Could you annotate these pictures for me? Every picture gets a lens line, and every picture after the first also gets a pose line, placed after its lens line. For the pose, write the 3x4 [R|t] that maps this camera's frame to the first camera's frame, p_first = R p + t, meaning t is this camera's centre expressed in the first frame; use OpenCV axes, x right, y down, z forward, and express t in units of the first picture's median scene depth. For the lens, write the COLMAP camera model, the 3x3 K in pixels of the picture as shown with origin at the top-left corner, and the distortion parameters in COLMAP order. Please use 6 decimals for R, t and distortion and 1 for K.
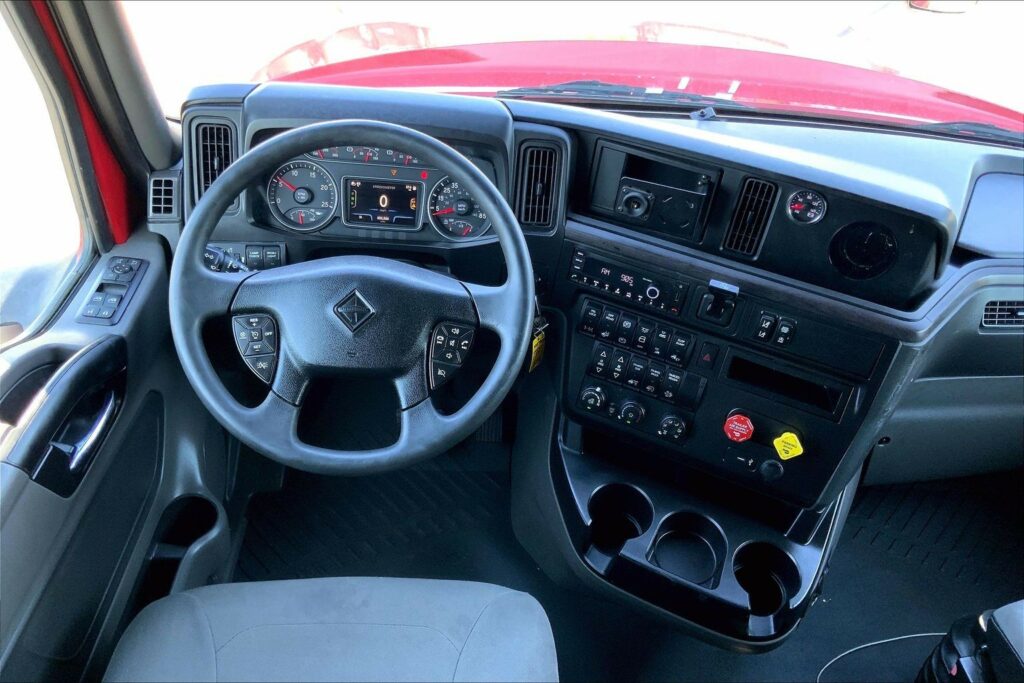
lens RADIAL K [[845.5, 0, 508.7], [0, 845.5, 338.0], [0, 0, 1]] dist [0.129588, -0.302070]
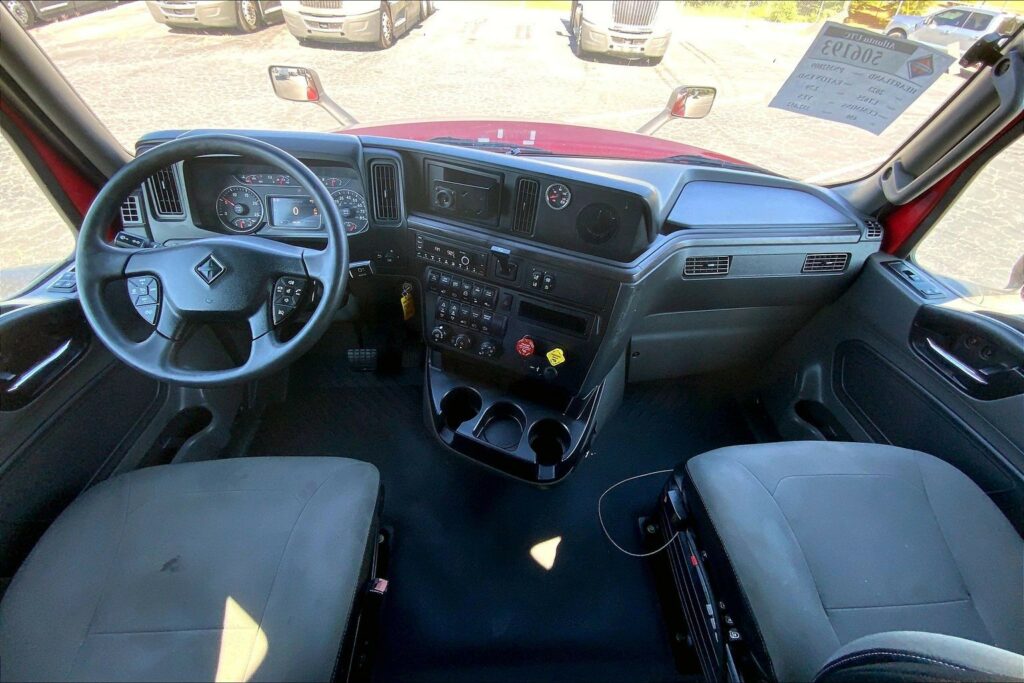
lens RADIAL K [[411.3, 0, 512.0], [0, 411.3, 341.5], [0, 0, 1]] dist [0.014929, -0.017295]
pose [[0.999017, -0.044247, 0.002532, 0.237595], [0.044104, 0.998166, 0.041475, 0.061818], [-0.004362, -0.041322, 0.999136, 0.255977]]
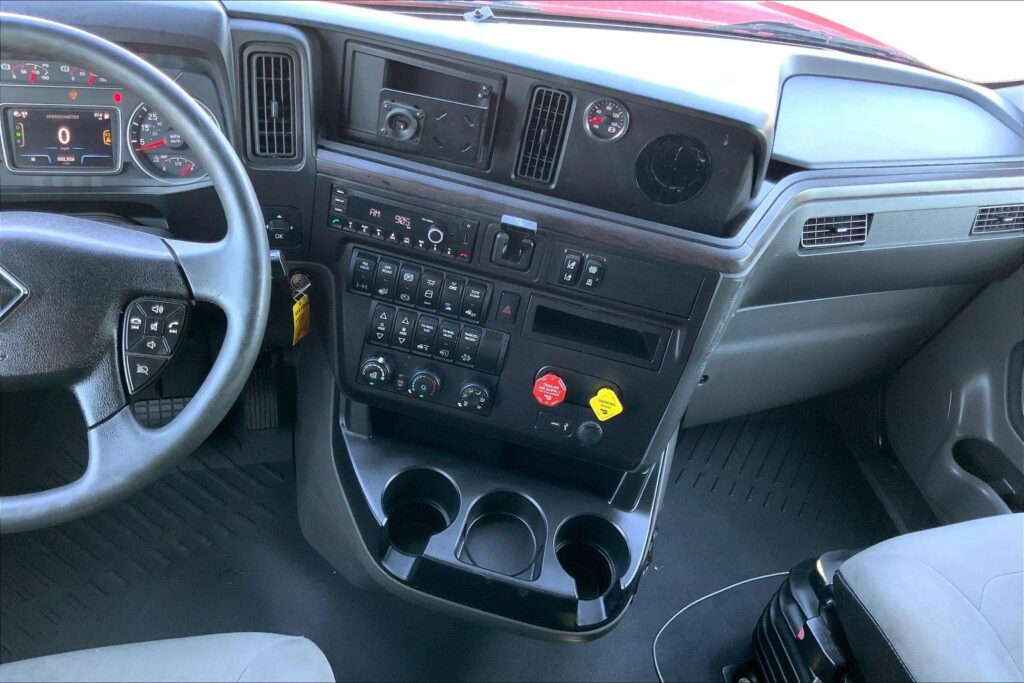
lens RADIAL K [[848.4, 0, 512.0], [0, 848.4, 341.5], [0, 0, 1]] dist [0.053664, -0.103263]
pose [[0.971905, -0.096193, 0.214821, 0.056346], [0.080750, 0.993554, 0.079564, -0.011615], [-0.221090, -0.059982, 0.973407, 0.189315]]
